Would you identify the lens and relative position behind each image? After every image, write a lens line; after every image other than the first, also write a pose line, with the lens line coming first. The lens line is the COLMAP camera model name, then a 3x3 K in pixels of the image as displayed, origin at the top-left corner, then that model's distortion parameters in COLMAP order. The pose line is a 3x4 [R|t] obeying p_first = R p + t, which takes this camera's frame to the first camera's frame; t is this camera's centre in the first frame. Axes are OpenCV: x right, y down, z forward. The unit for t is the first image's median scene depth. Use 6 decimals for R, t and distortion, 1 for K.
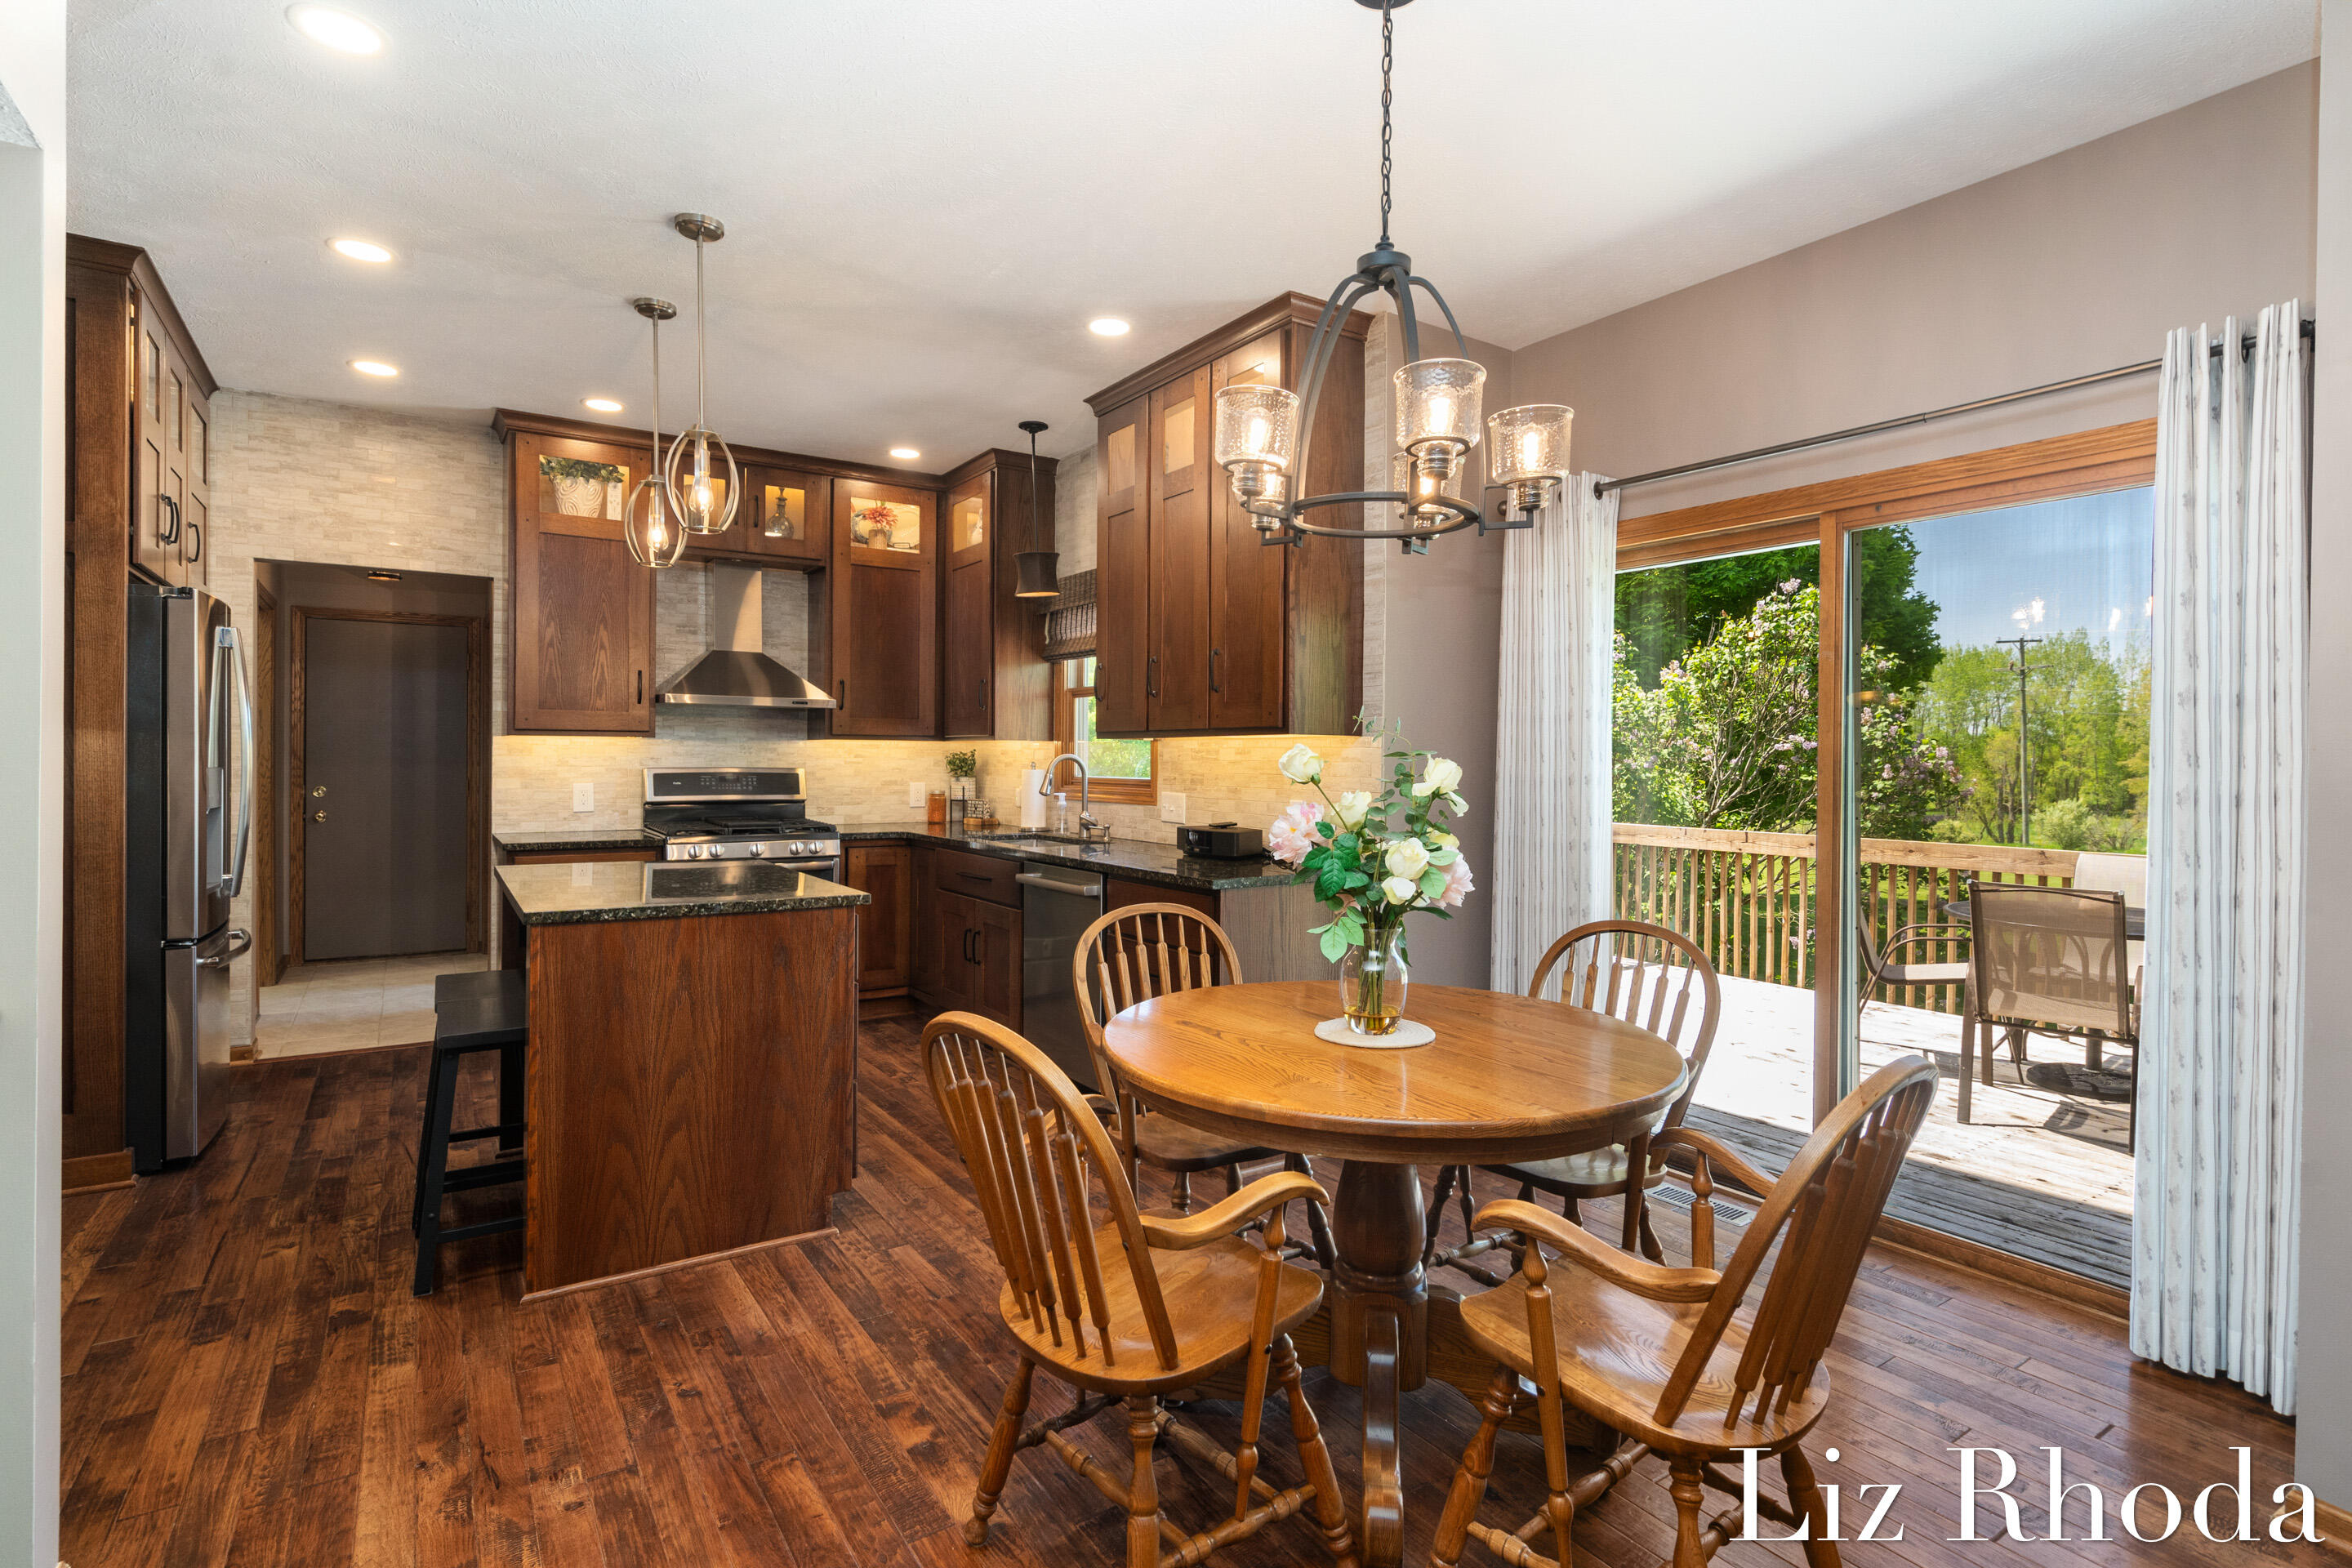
lens RADIAL K [[1127.9, 0, 1173.4], [0, 1127.9, 754.4], [0, 0, 1]] dist [-0.001338, -0.000099]
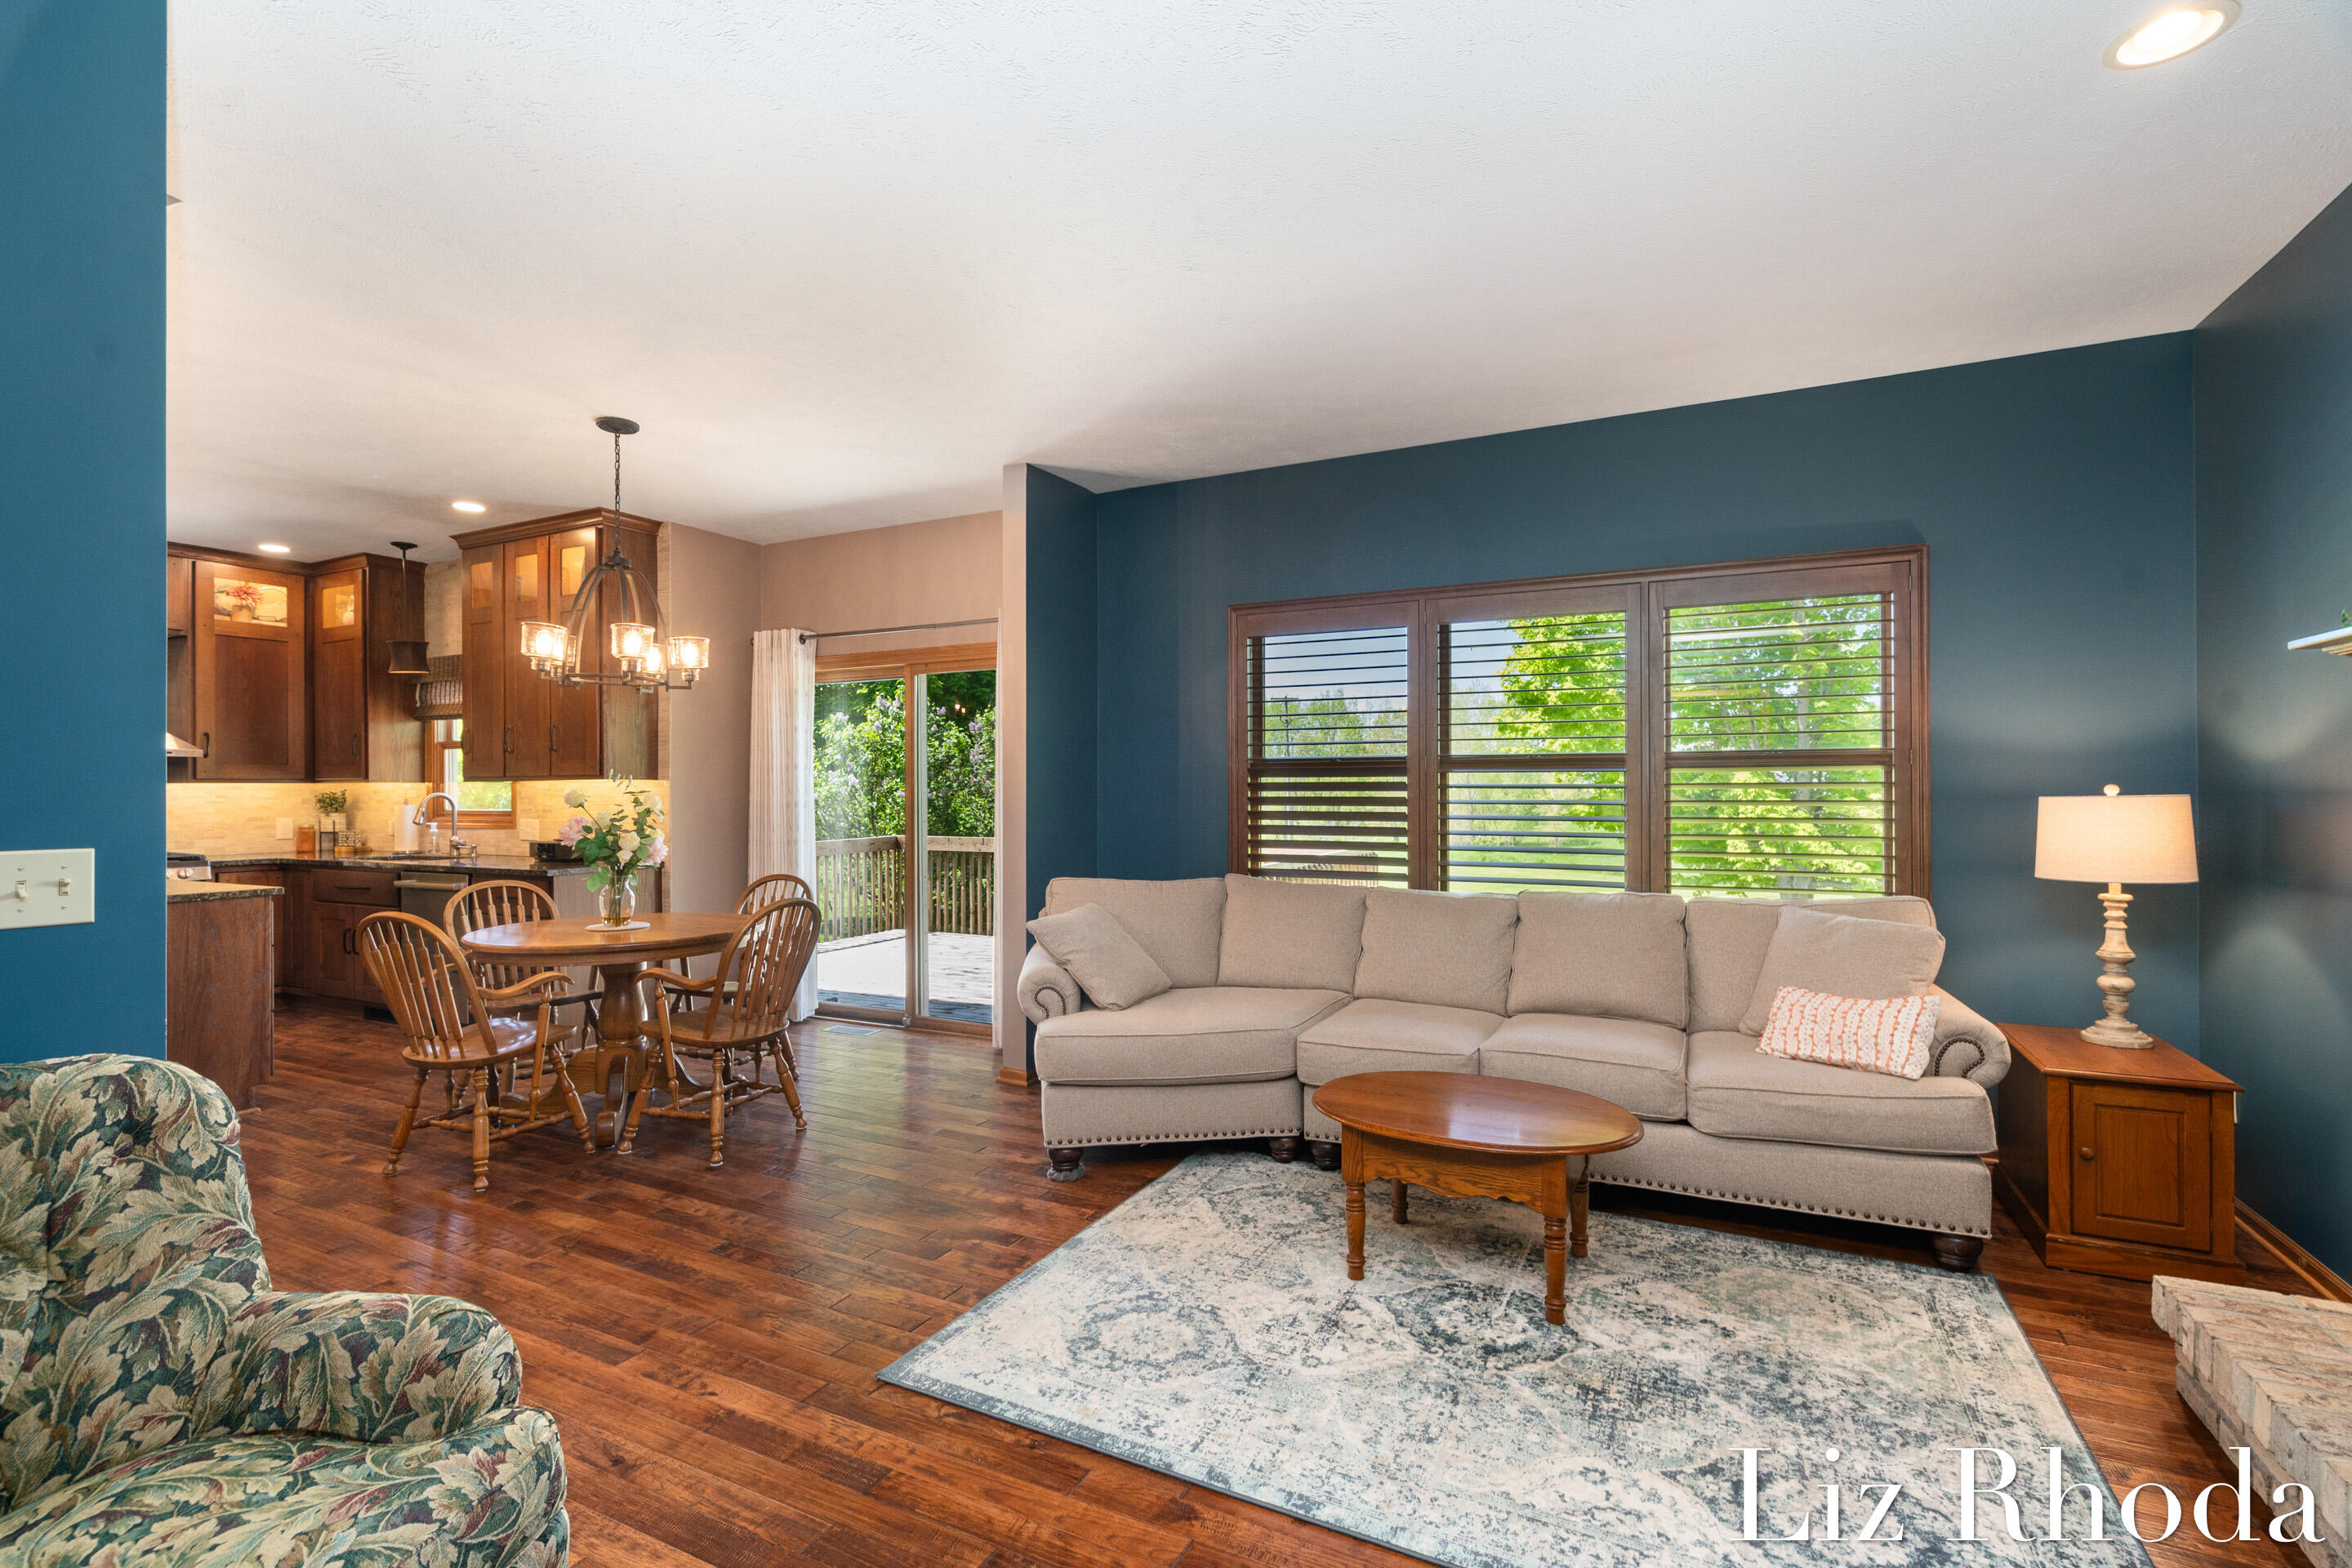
lens RADIAL K [[1073.1, 0, 1168.2], [0, 1073.1, 783.8], [0, 0, 1]] dist [0.005881, 0.000112]
pose [[0.876258, -0.009832, 0.481741, 0.047630], [0.010366, 0.999945, 0.001552, -0.003991], [-0.481730, 0.003633, 0.876312, -0.510163]]
